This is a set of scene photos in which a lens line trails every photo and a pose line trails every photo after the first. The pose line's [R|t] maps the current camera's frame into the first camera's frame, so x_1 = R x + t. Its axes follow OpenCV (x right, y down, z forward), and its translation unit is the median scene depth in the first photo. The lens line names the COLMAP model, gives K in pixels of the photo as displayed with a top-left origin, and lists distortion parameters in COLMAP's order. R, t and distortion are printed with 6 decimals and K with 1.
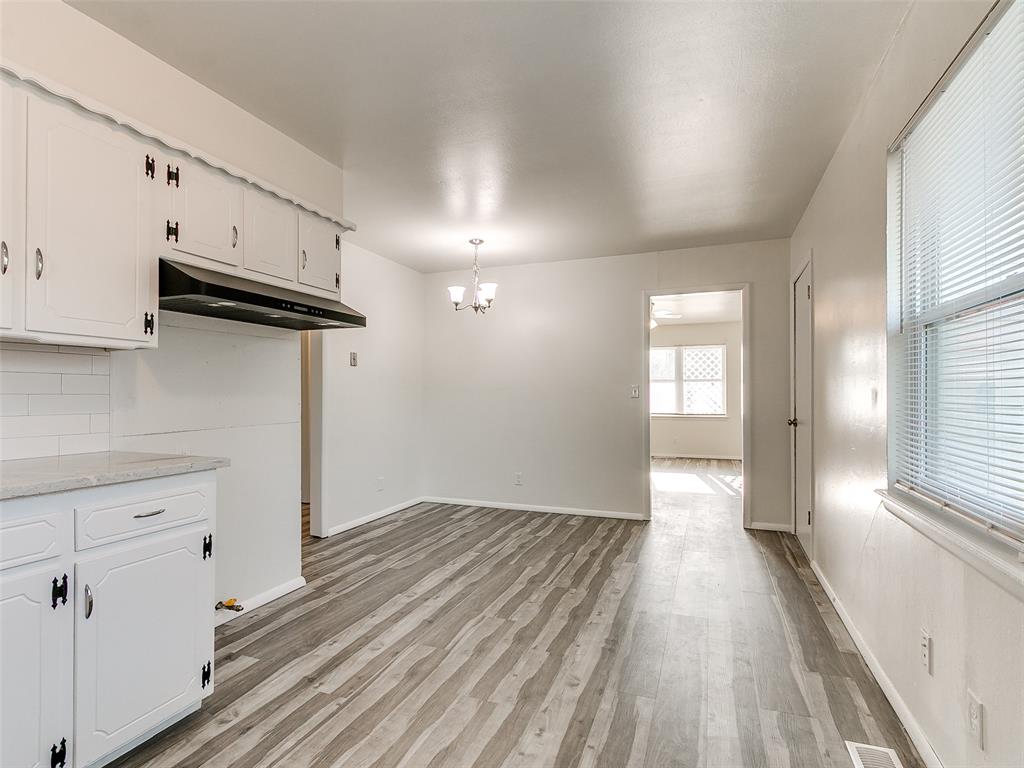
lens RADIAL K [[531.8, 0, 511.8], [0, 531.8, 393.9], [0, 0, 1]] dist [0.006837, -0.010554]
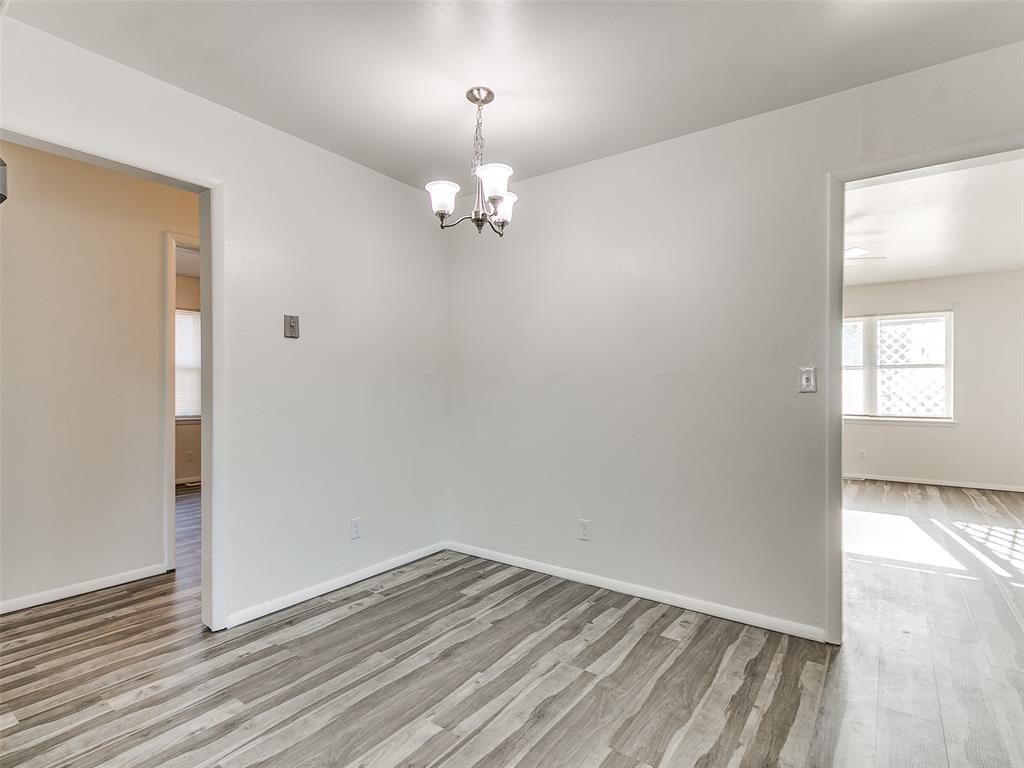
lens RADIAL K [[531.8, 0, 511.8], [0, 531.8, 393.9], [0, 0, 1]] dist [0.006837, -0.010554]
pose [[0.966722, 0.004627, -0.255787, 0.107024], [-0.001153, 0.999905, 0.013731, 0.002597], [0.255826, -0.012979, 0.966636, 0.527109]]
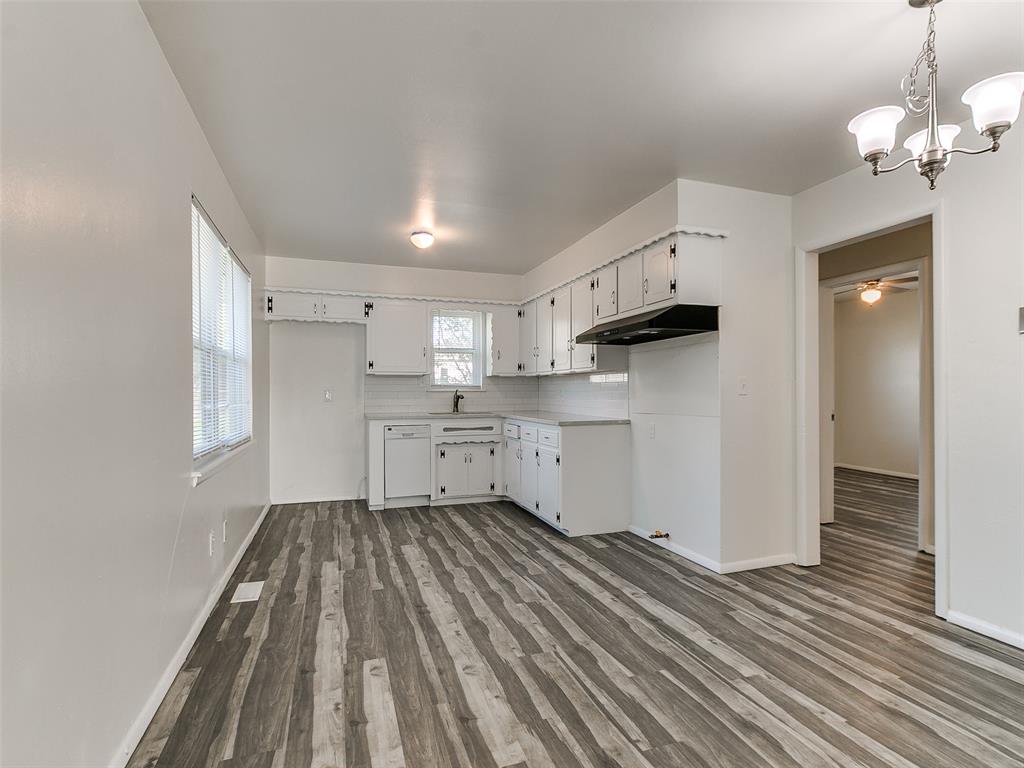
lens RADIAL K [[540.5, 0, 518.2], [0, 540.5, 391.0], [0, 0, 1]] dist [-0.002293, -0.000827]
pose [[-0.772053, 0.002507, -0.635553, 0.446401], [0.003840, 0.999992, -0.000721, -0.001184], [0.635547, -0.002997, -0.772057, 1.182266]]
